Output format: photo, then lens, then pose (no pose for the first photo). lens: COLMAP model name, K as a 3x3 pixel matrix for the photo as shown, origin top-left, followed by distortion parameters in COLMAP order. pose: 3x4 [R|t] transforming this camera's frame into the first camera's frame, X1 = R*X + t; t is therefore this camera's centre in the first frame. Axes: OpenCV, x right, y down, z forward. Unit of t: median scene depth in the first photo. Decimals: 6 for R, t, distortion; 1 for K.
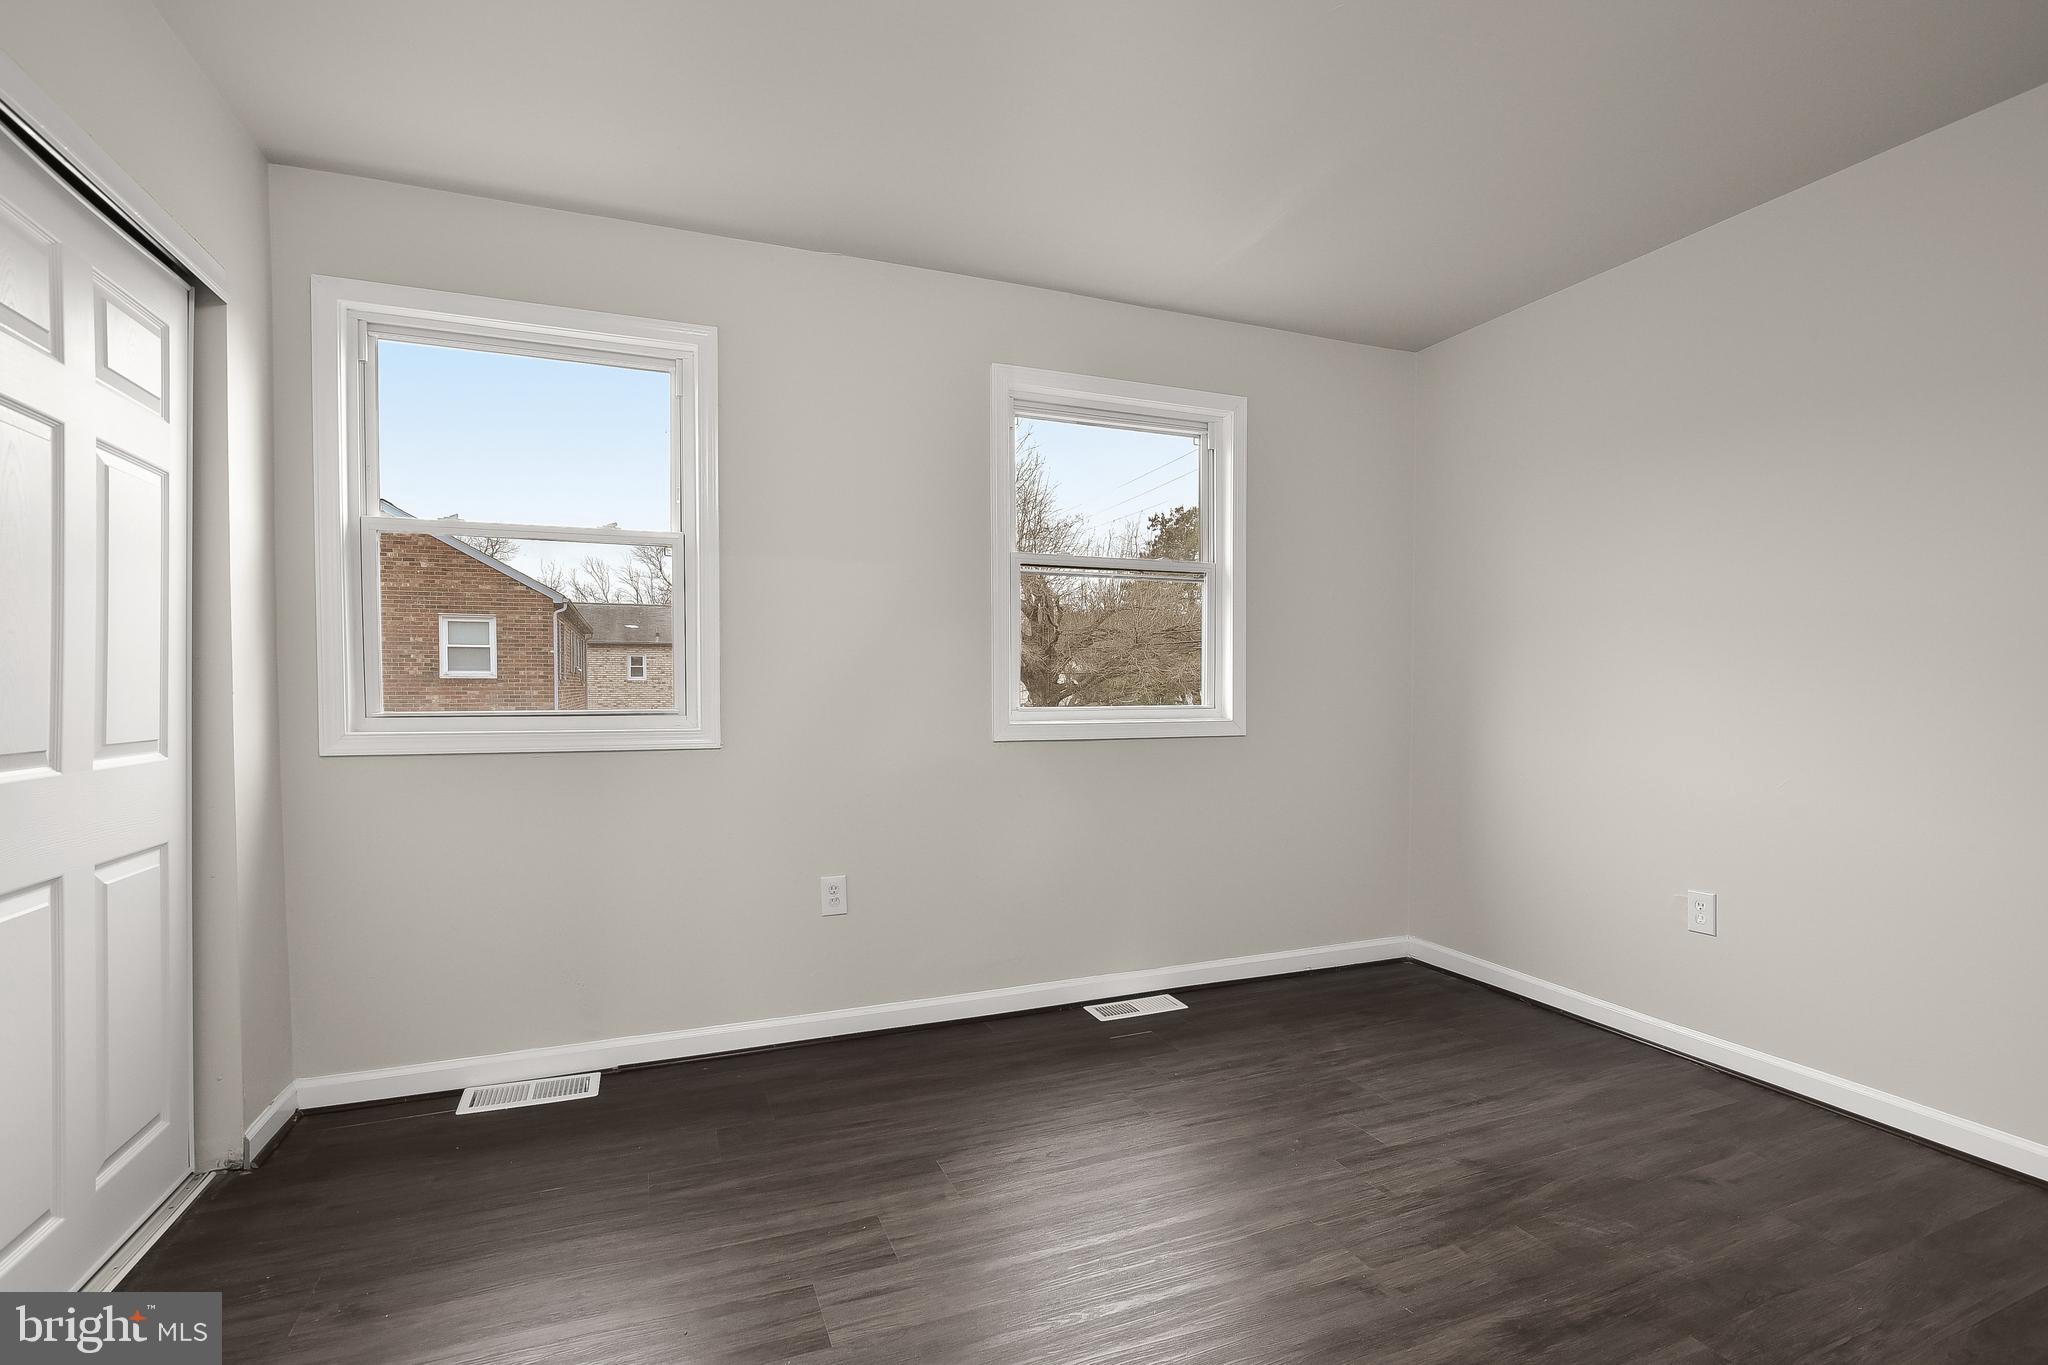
lens RADIAL K [[967.9, 0, 1028.5], [0, 967.9, 704.7], [0, 0, 1]] dist [-0.001614, -0.000018]
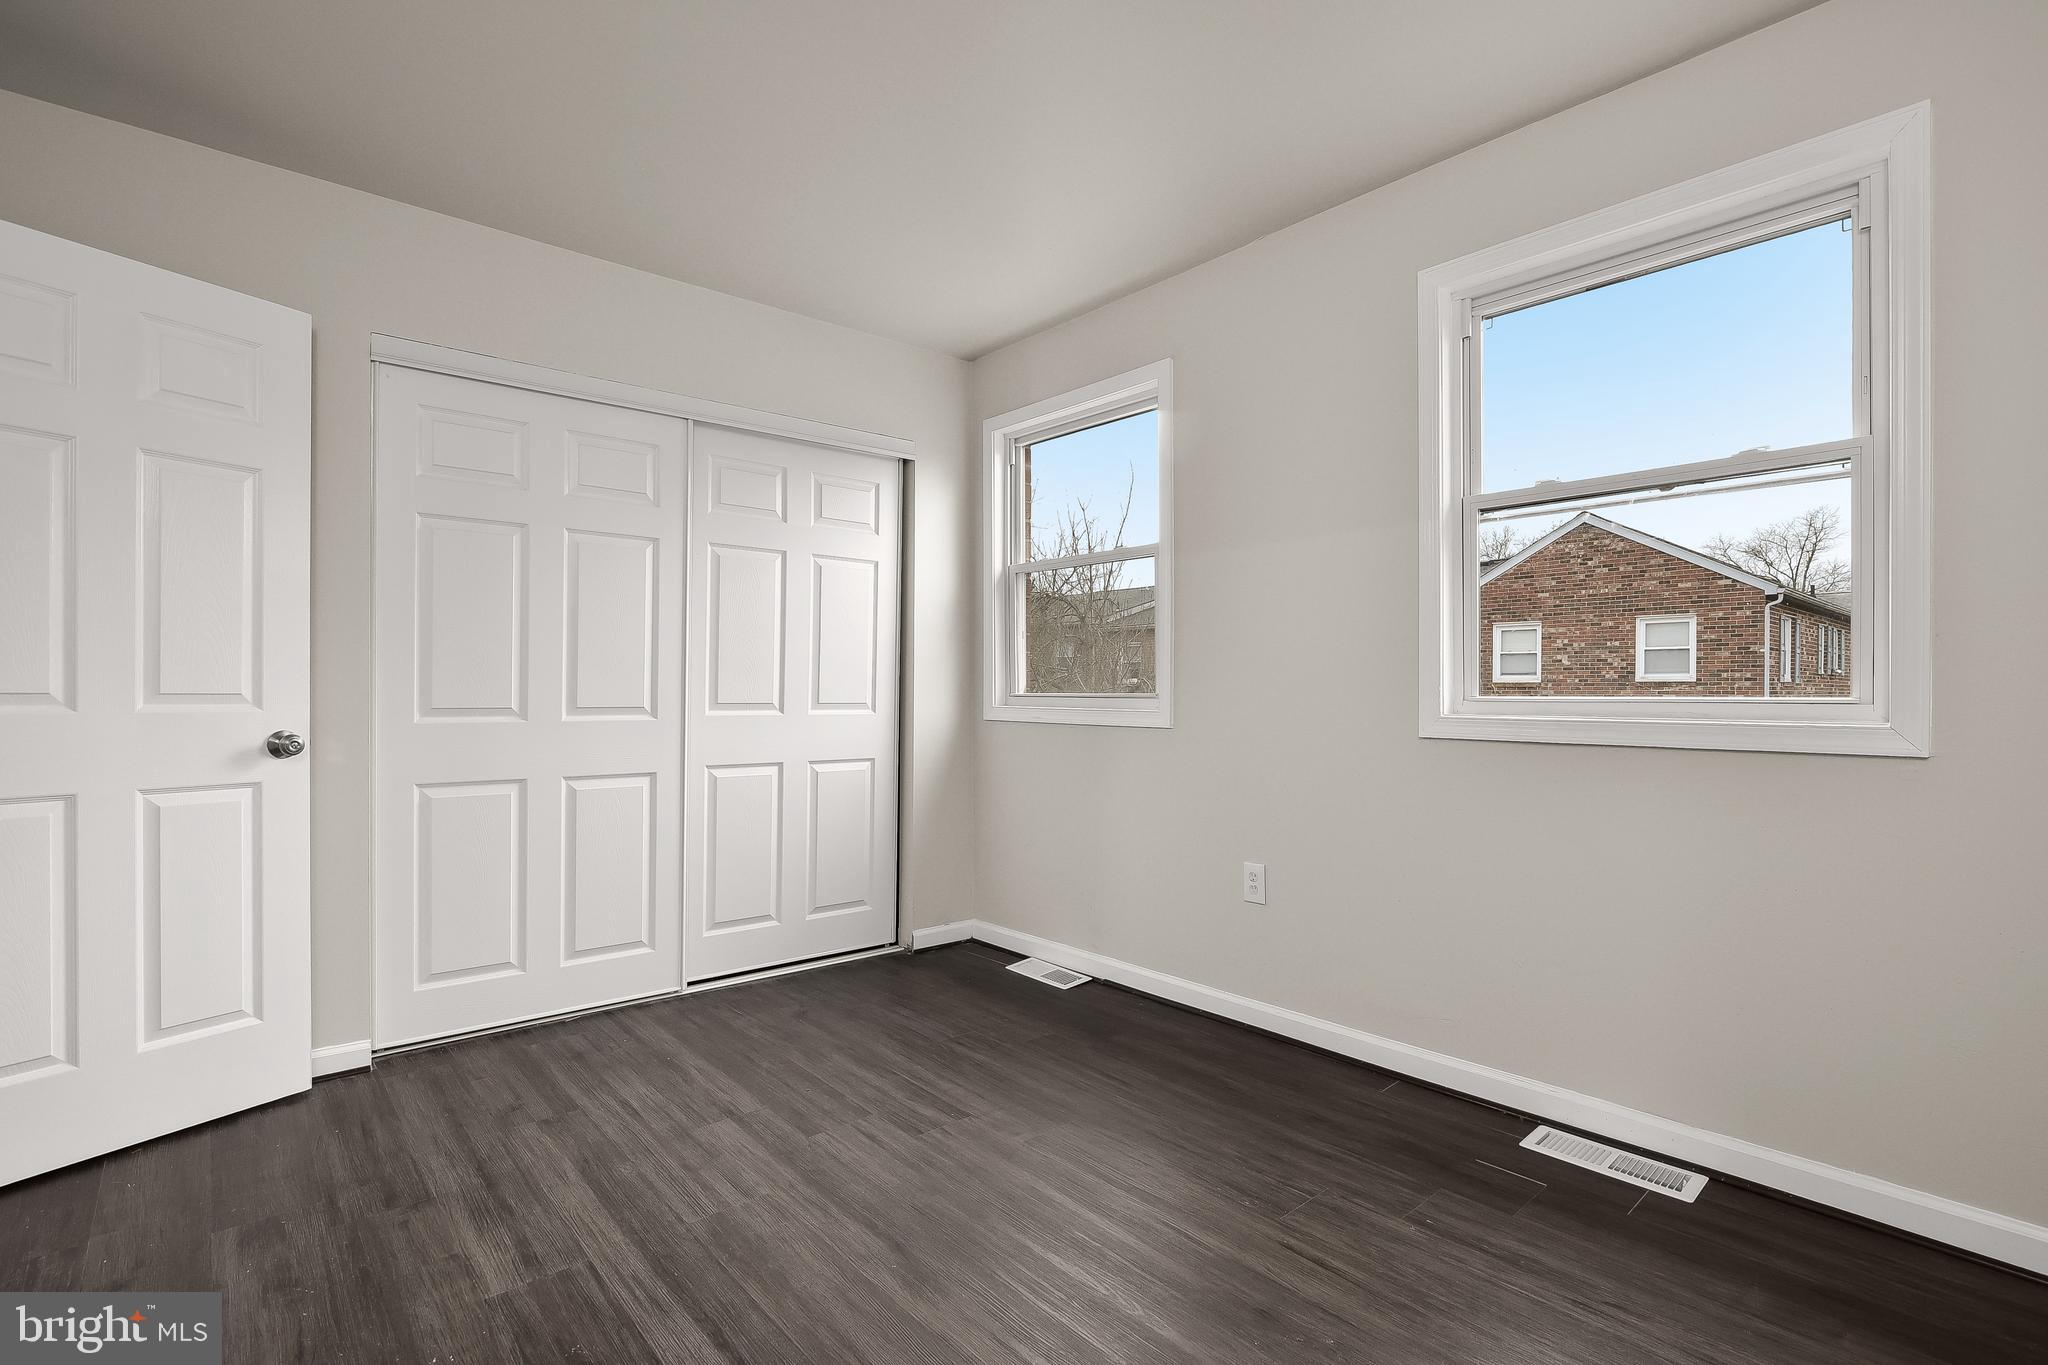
lens RADIAL K [[959.3, 0, 1012.9], [0, 959.3, 691.7], [0, 0, 1]] dist [0.000449, 0.000578]
pose [[0.314340, 0.001918, -0.949308, 0.704651], [-0.022029, 0.999743, -0.005274, 0.012919], [0.949055, 0.022571, 0.314302, 0.487621]]
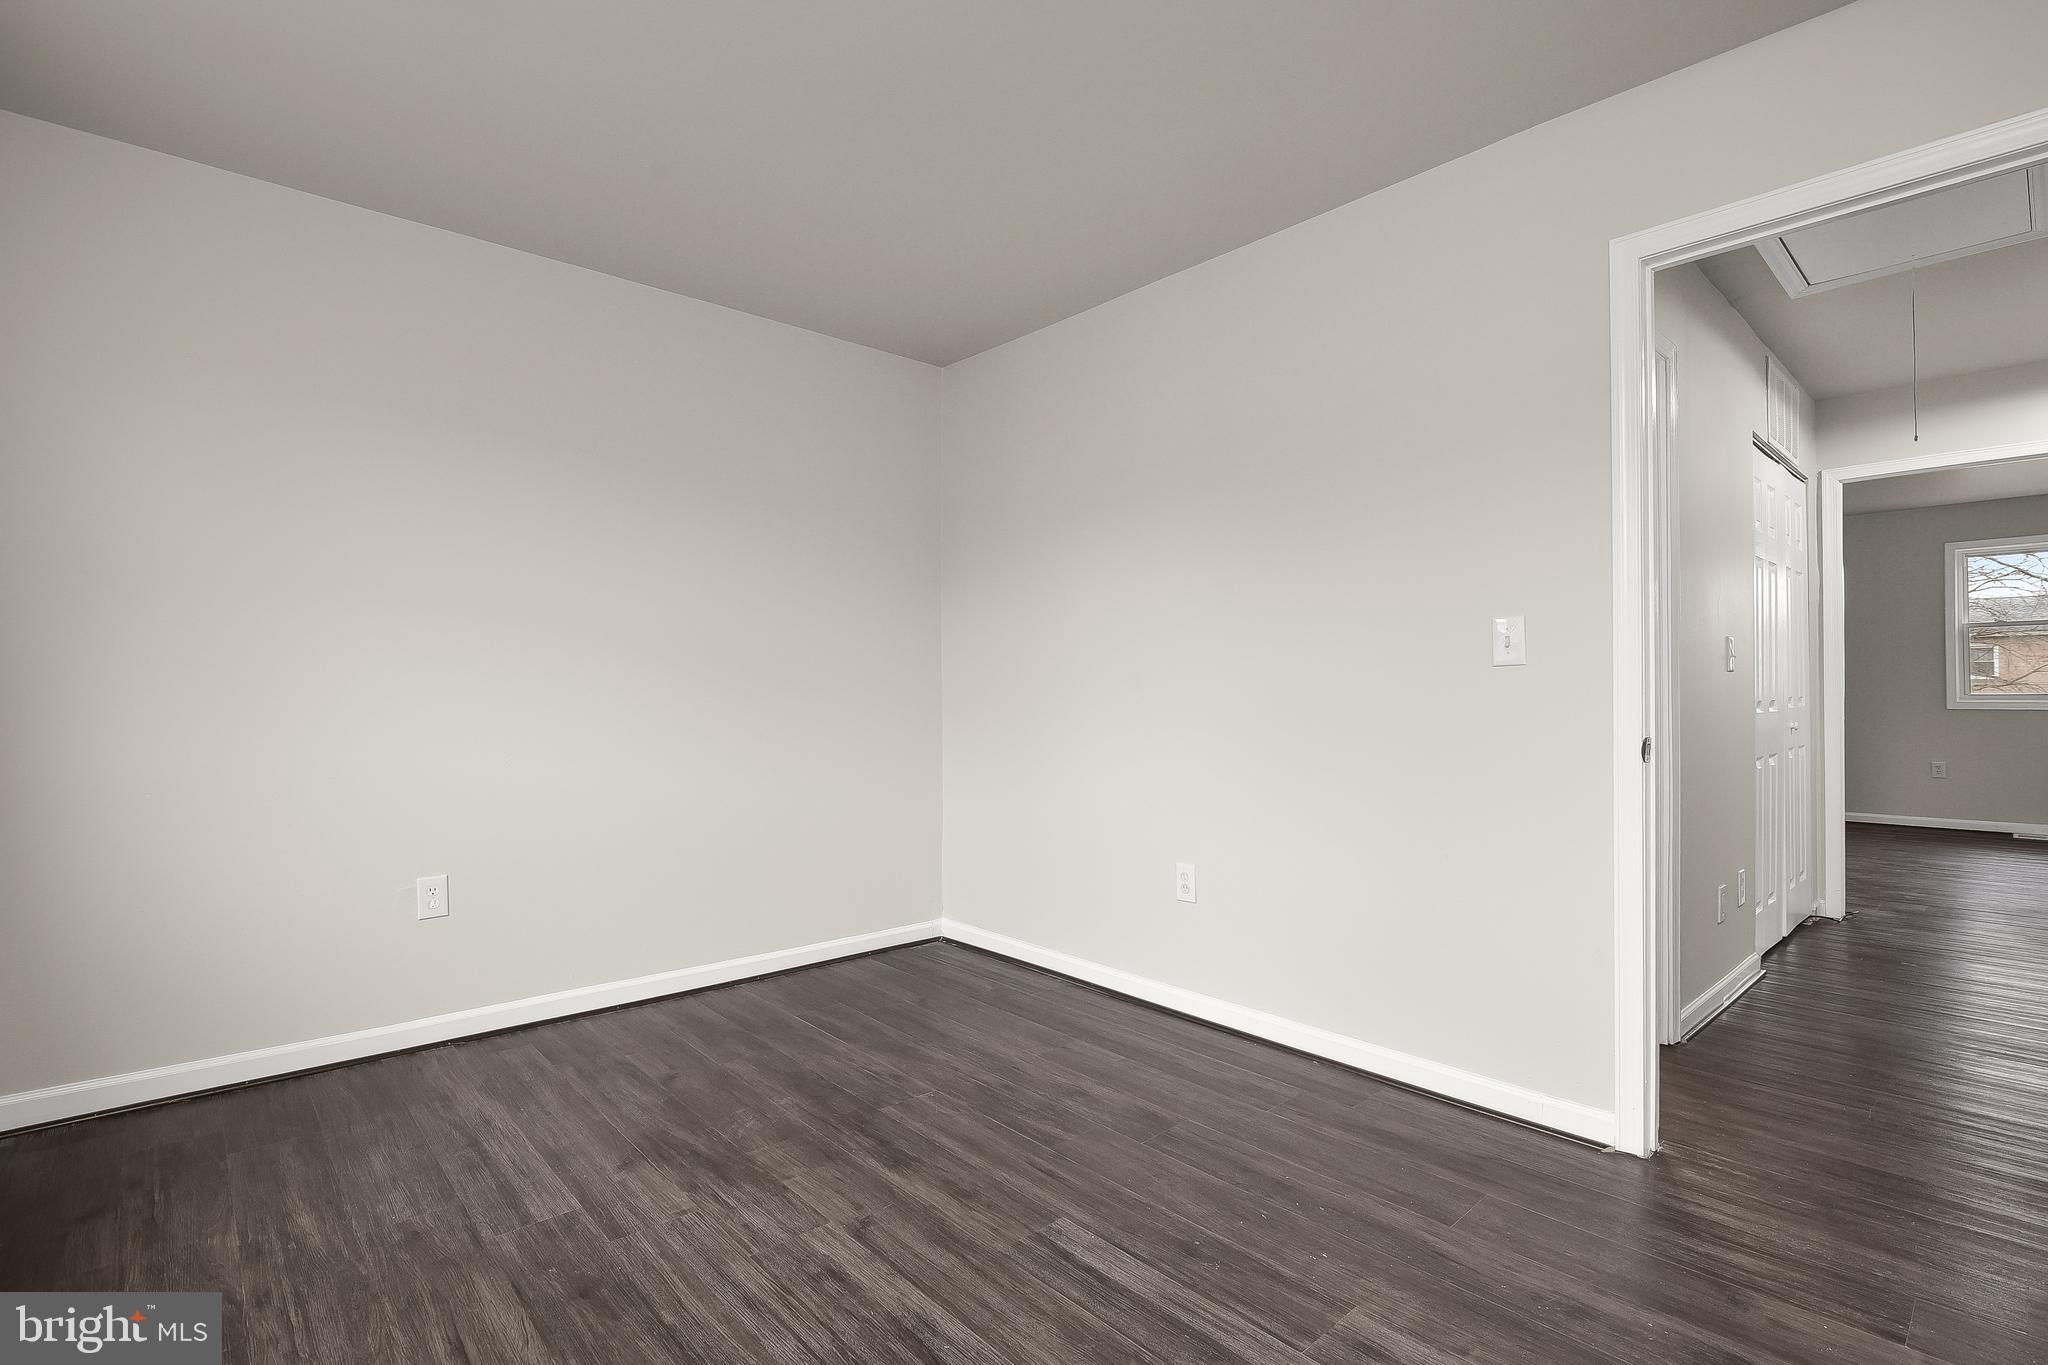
lens RADIAL K [[943.2, 0, 1038.7], [0, 943.2, 674.6], [0, 0, 1]] dist [-0.014704, 0.000039]
pose [[-0.350928, 0.021341, 0.936159, -0.453666], [0.019505, 0.999690, -0.015478, 0.009086], [-0.936199, 0.012829, -0.351235, 0.756247]]
